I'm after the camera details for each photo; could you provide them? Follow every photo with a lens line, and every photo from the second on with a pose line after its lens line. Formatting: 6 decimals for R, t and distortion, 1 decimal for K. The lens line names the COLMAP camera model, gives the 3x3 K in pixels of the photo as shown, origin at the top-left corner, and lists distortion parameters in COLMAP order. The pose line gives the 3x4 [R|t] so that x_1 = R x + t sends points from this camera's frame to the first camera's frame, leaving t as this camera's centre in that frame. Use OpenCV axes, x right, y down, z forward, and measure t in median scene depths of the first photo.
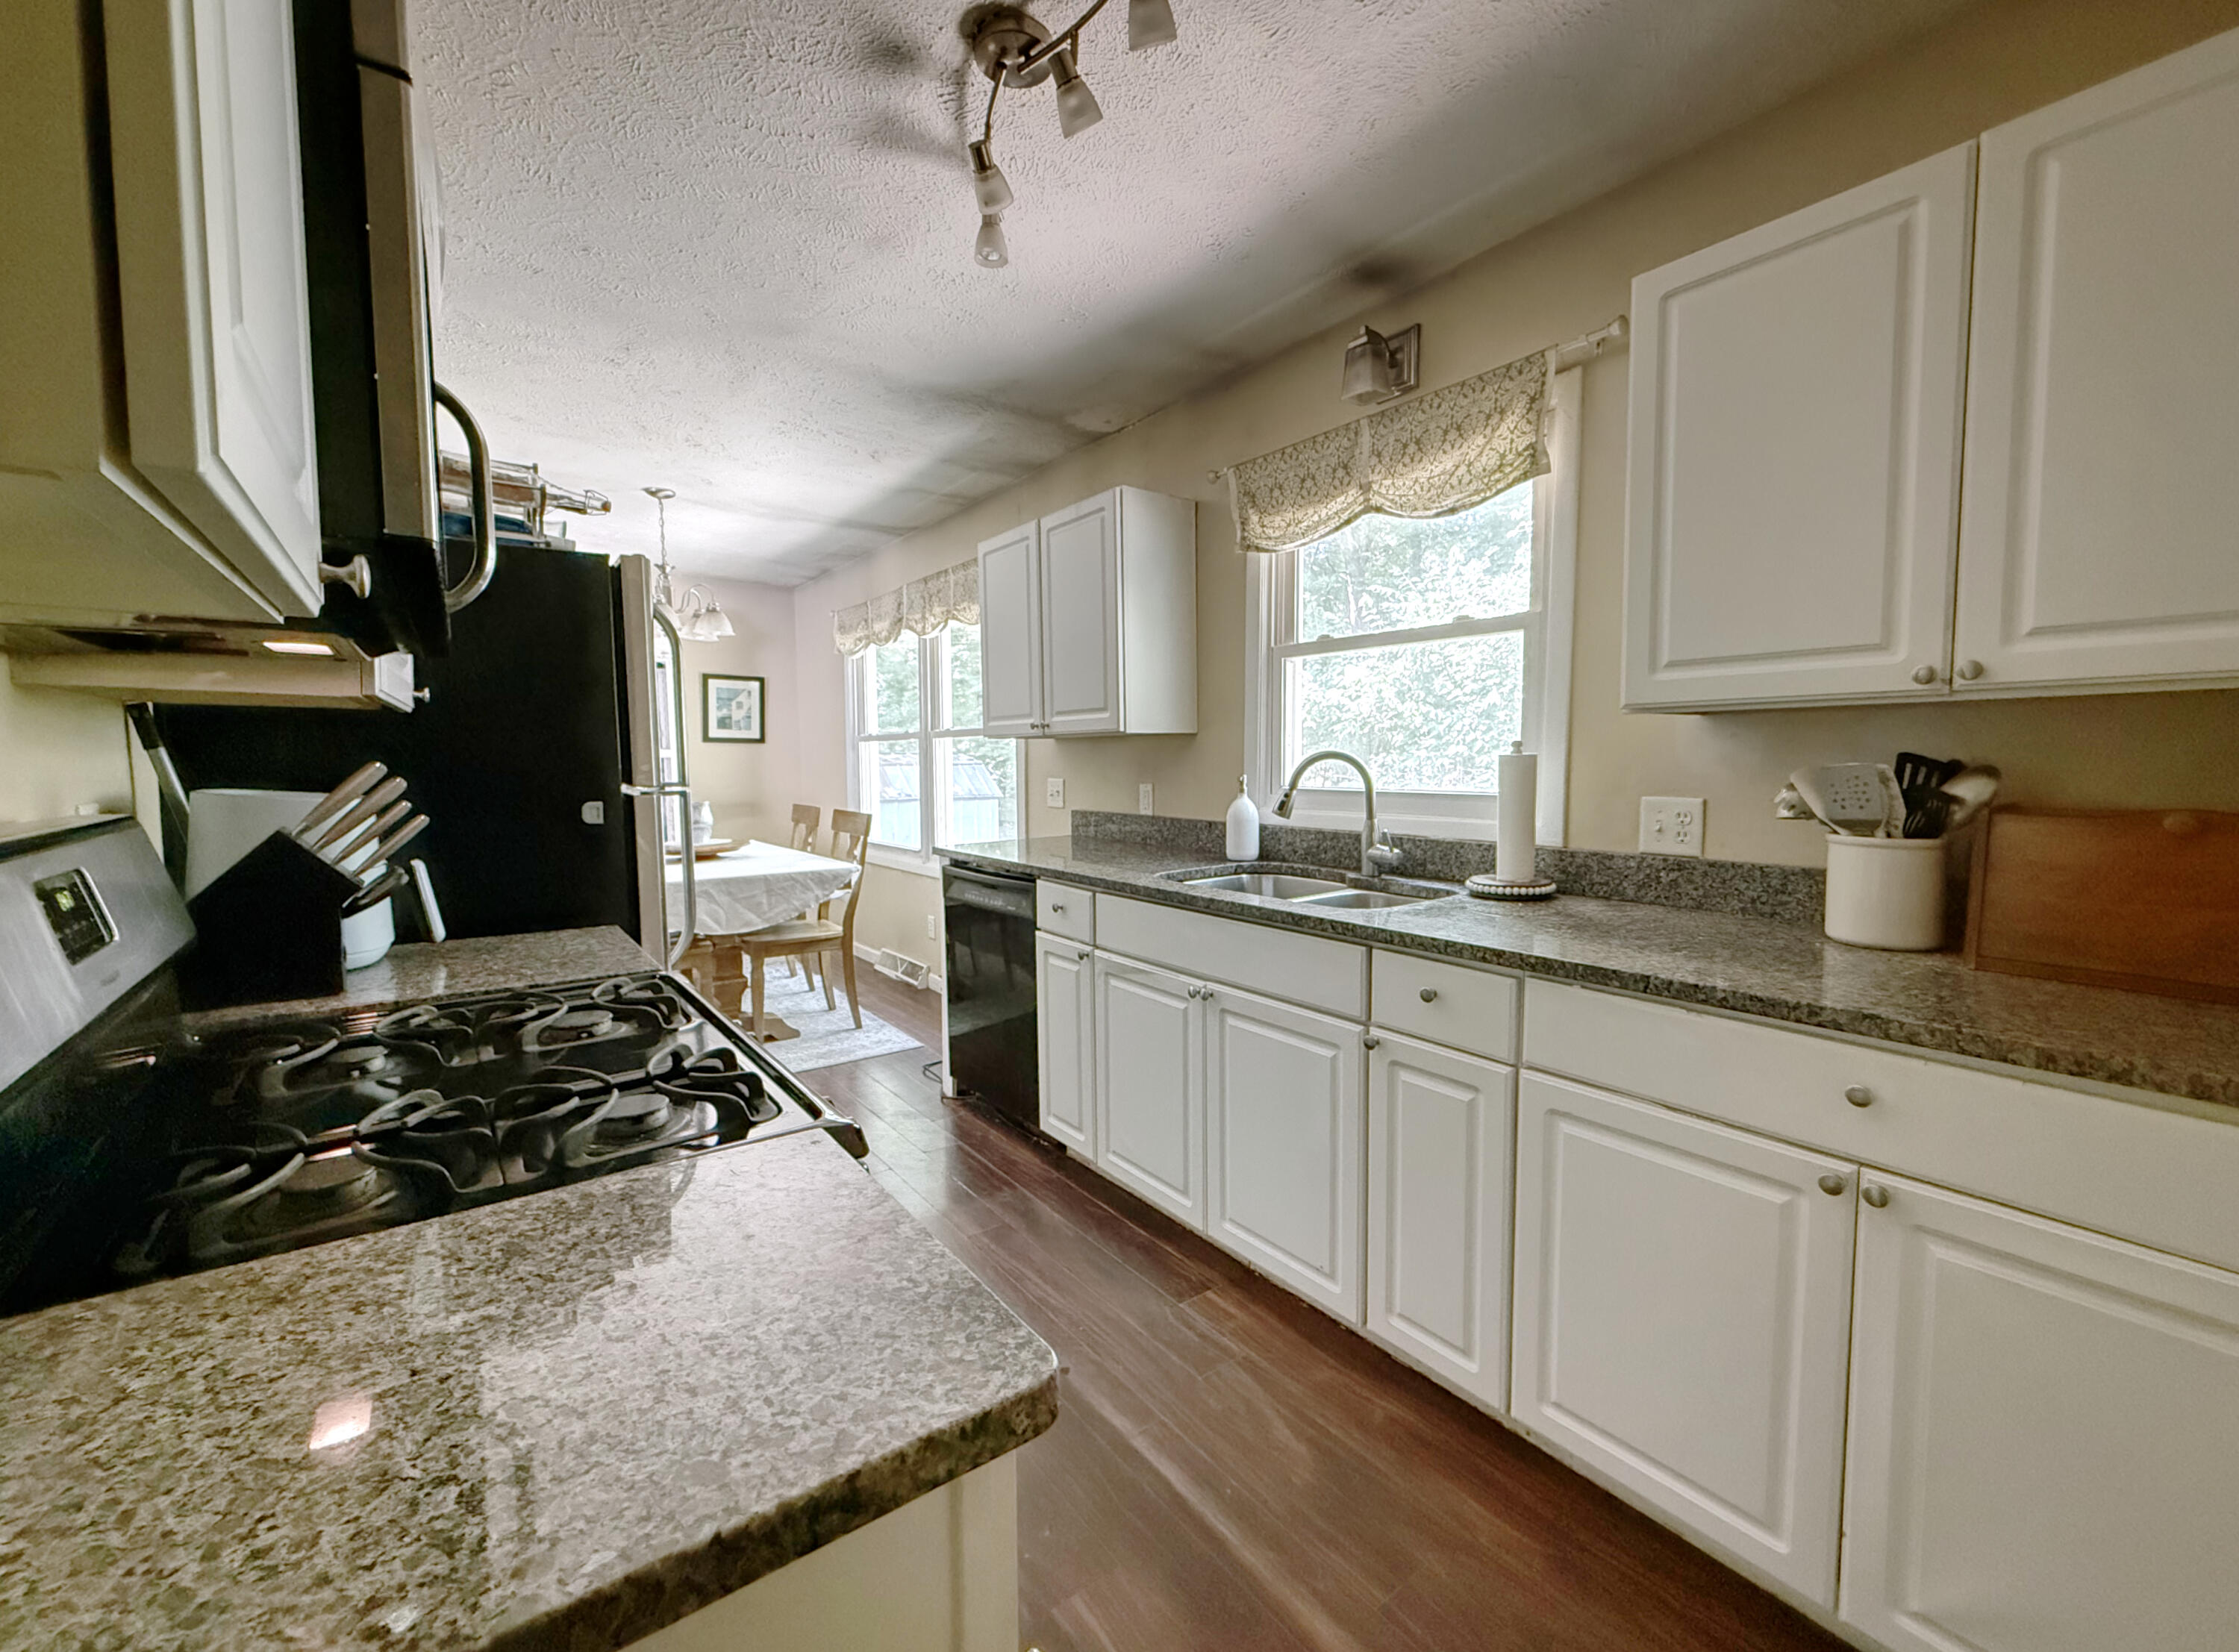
lens RADIAL K [[891.8, 0, 1136.8], [0, 891.8, 824.1], [0, 0, 1]] dist [0.003325, 0.000263]
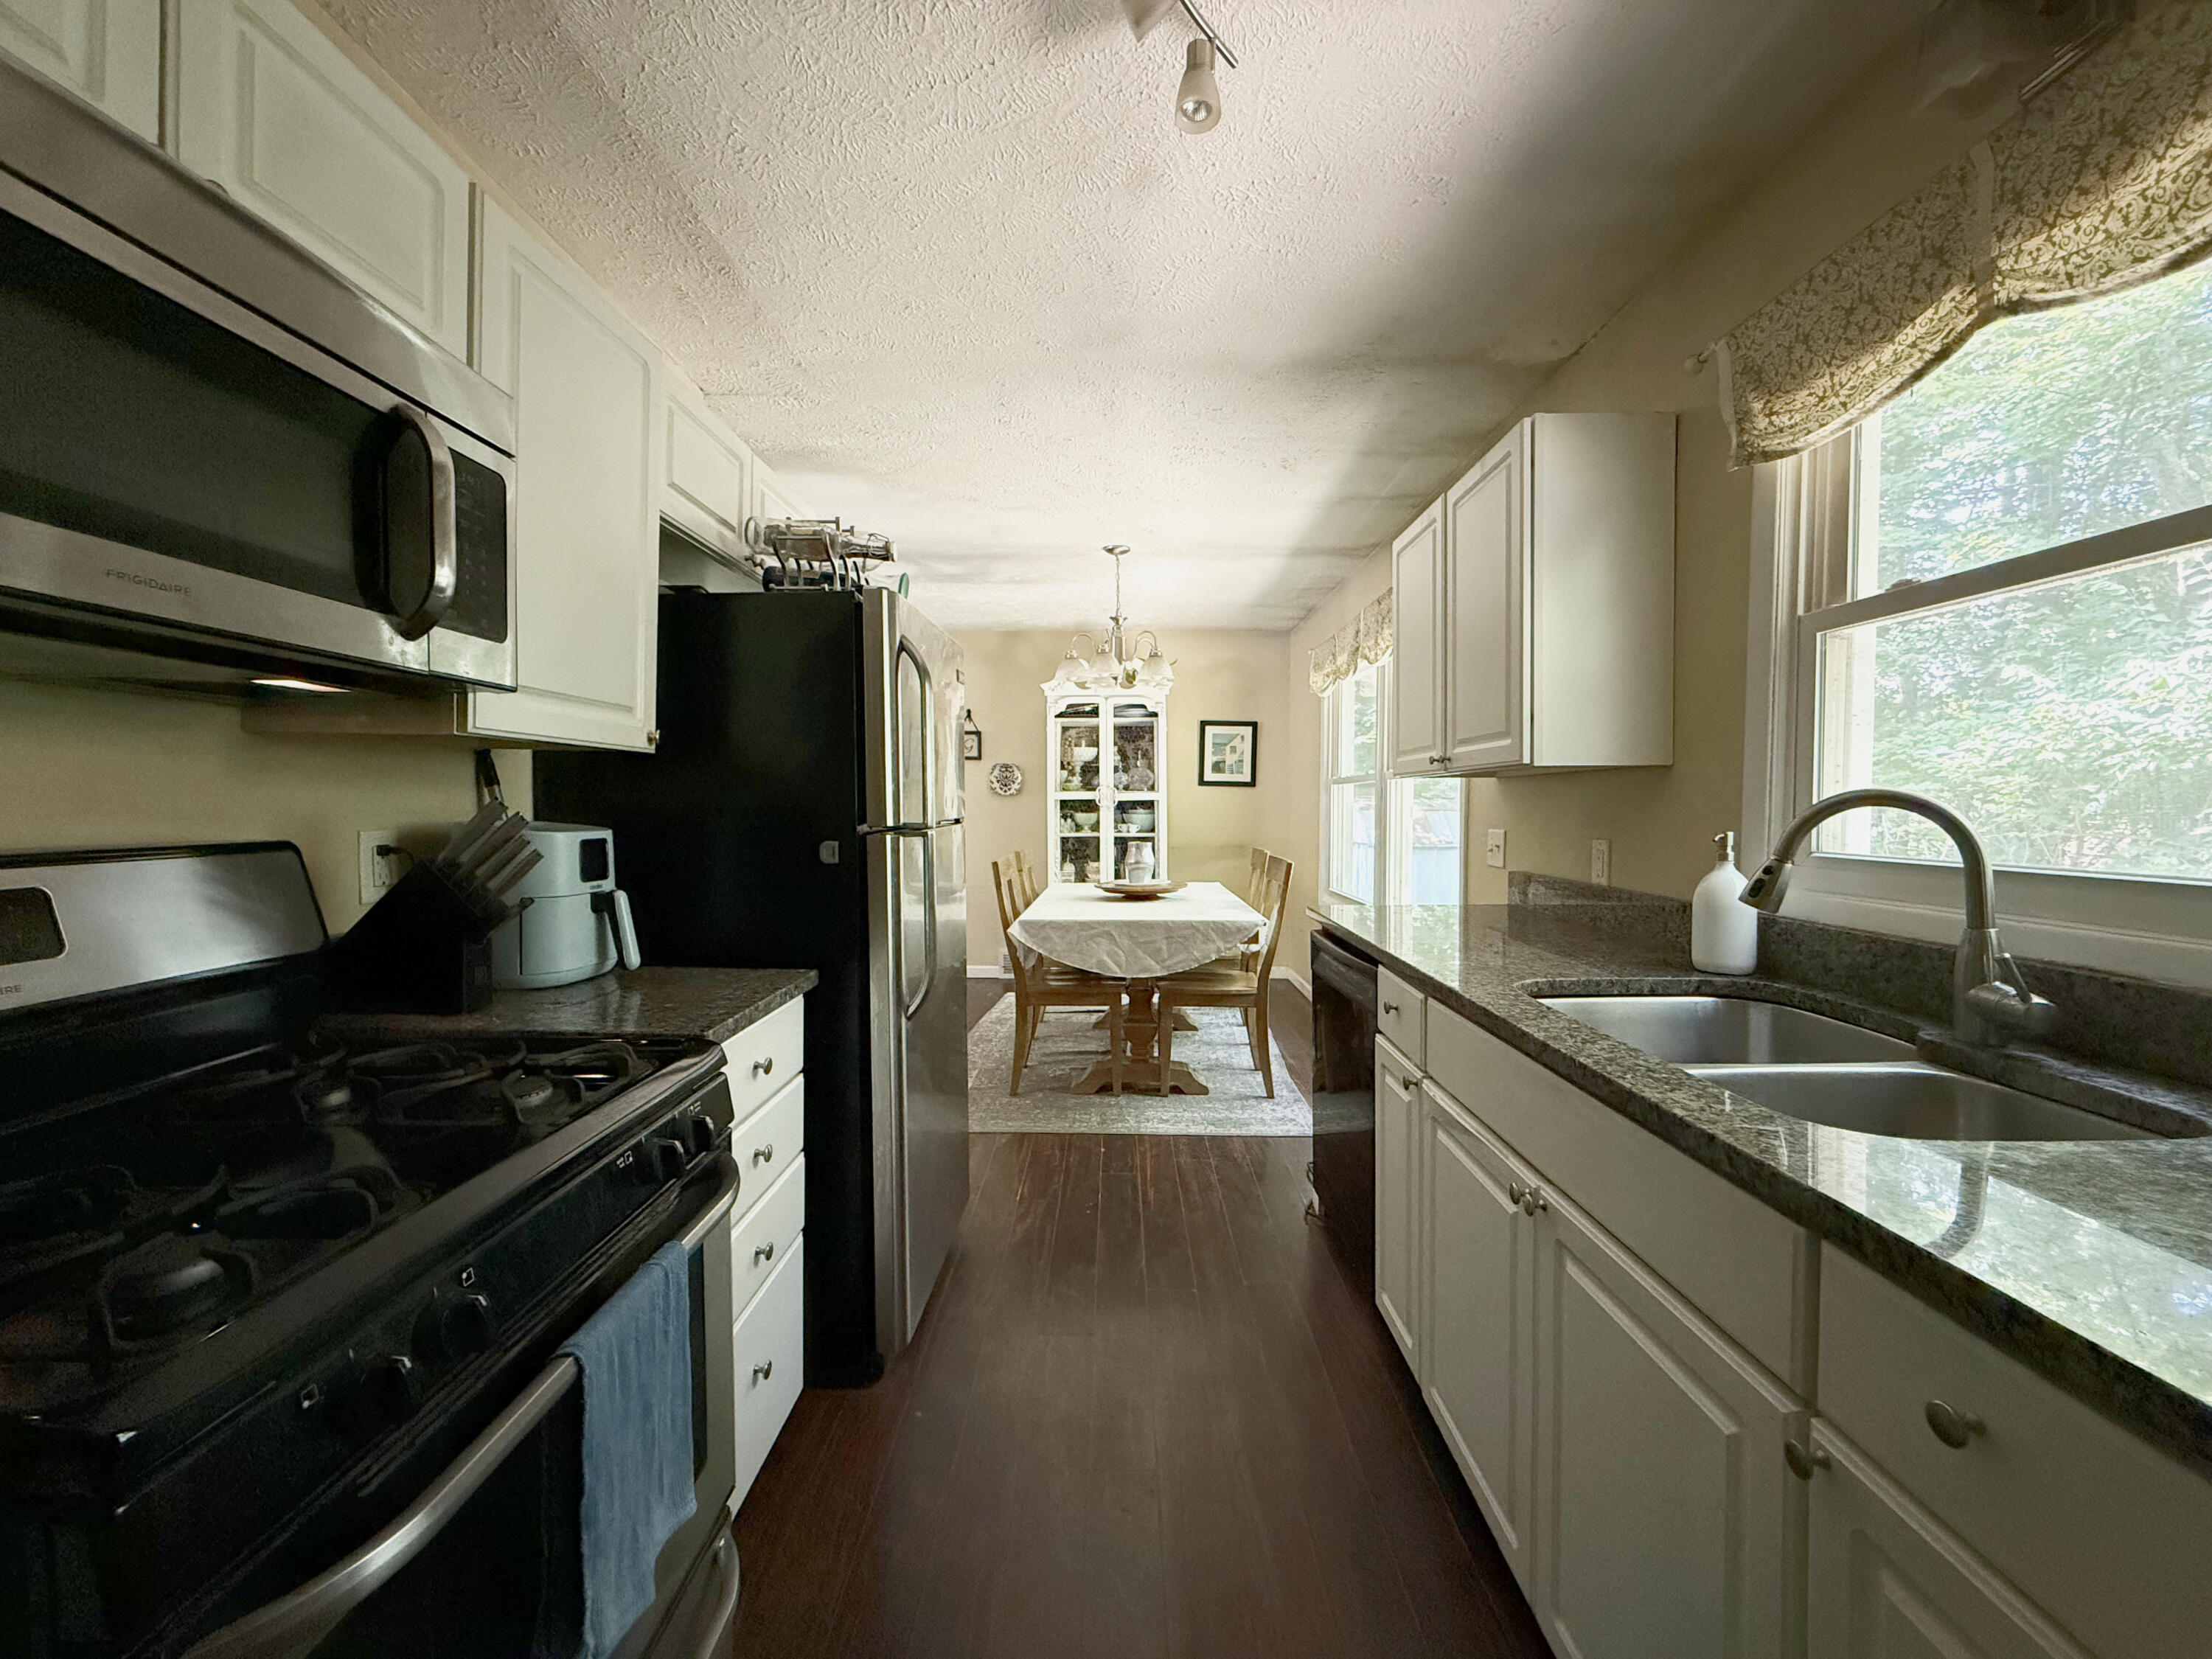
lens RADIAL K [[881.2, 0, 1111.0], [0, 881.2, 825.7], [0, 0, 1]] dist [0.003325, 0.000263]
pose [[0.792601, 0.023543, -0.609286, 0.151253], [-0.053036, 0.998129, -0.030425, -0.017755], [0.607430, 0.056429, 0.792367, 0.268145]]
